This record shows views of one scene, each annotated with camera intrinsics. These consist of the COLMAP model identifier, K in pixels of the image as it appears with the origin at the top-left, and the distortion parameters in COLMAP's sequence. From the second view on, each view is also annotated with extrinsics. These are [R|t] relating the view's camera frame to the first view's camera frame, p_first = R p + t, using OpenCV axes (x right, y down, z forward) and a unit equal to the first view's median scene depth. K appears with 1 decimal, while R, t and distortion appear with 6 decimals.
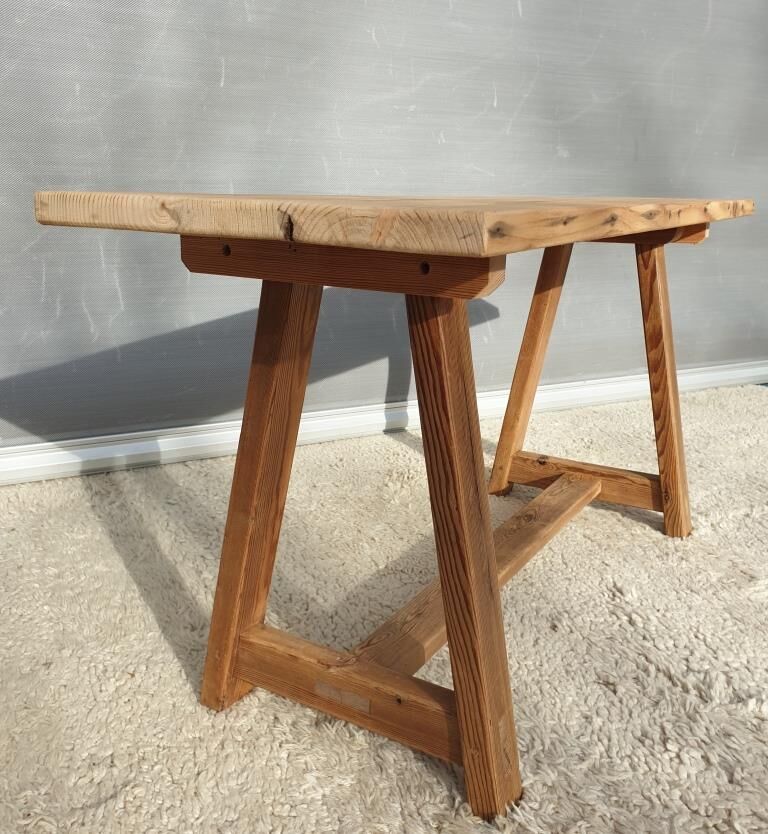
lens RADIAL K [[818.0, 0, 344.0], [0, 818.0, 363.6], [0, 0, 1]] dist [-0.002451, 0.000000]
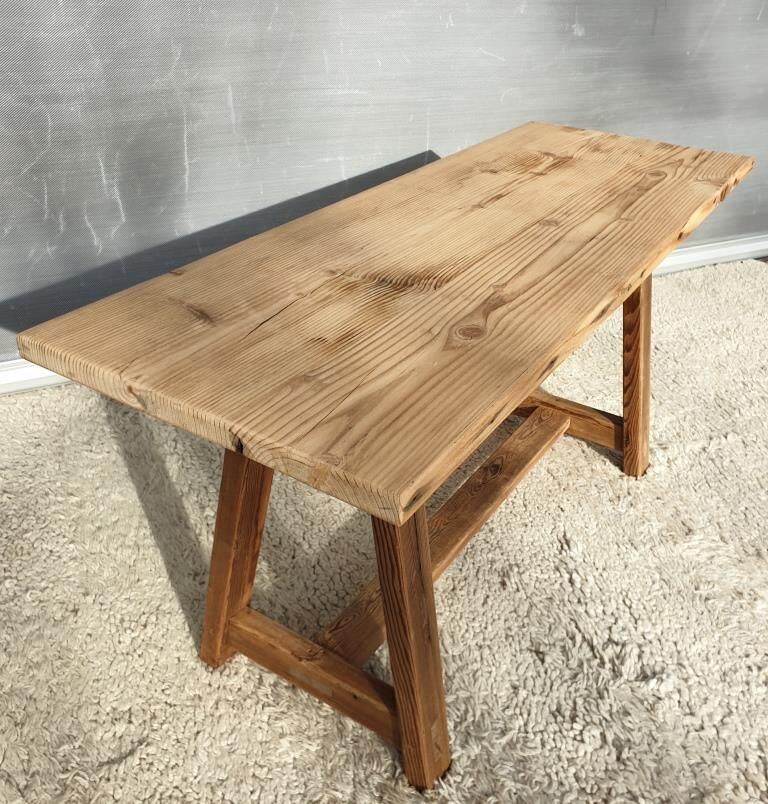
lens RADIAL K [[801.7, 0, 333.4], [0, 801.7, 381.9], [0, 0, 1]] dist [-0.008227, 0.000000]
pose [[0.999294, 0.015179, -0.034368, 0.053536], [-0.004496, 0.956495, 0.291715, -0.304787], [0.037301, -0.291354, 0.955888, -0.014757]]
